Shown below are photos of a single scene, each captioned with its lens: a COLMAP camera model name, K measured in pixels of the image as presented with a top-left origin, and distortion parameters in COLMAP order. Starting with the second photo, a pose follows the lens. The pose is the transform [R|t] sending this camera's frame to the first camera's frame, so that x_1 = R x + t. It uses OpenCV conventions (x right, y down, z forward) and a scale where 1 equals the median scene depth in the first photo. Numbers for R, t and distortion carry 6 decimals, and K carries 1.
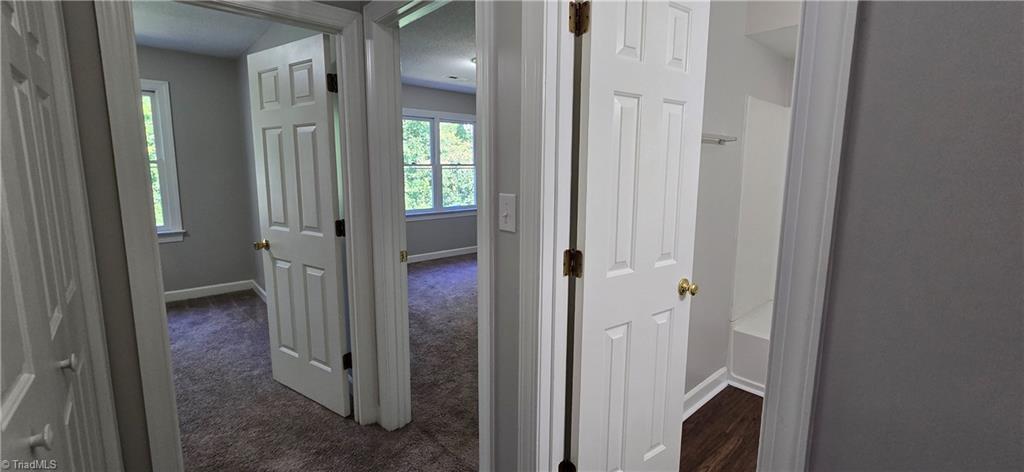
lens RADIAL K [[420.4, 0, 508.3], [0, 420.4, 229.6], [0, 0, 1]] dist [-0.002787, 0.001123]
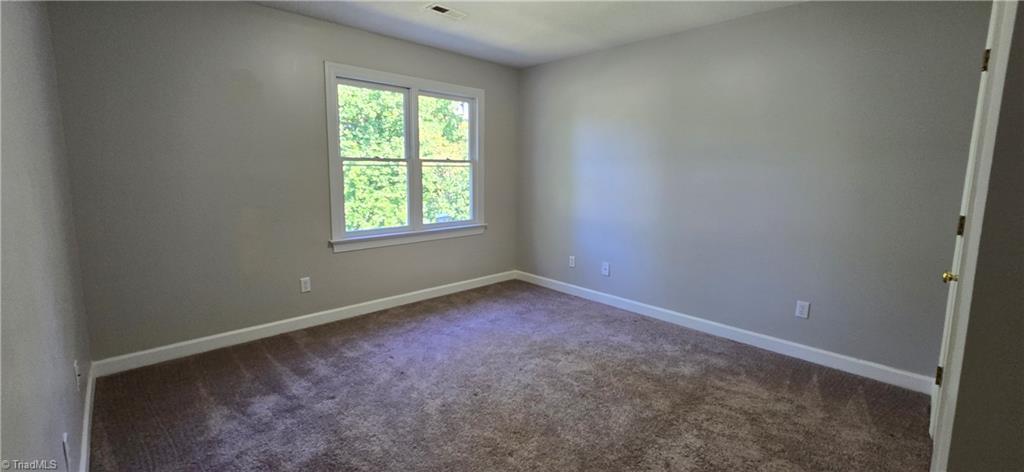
lens RADIAL K [[420.4, 0, 509.8], [0, 420.4, 228.9], [0, 0, 1]] dist [-0.002787, 0.001123]
pose [[0.999359, 0.000430, 0.035807, -0.042808], [0.000012, 0.999924, -0.012351, -0.036686], [-0.035810, 0.012344, 0.999282, 0.326965]]
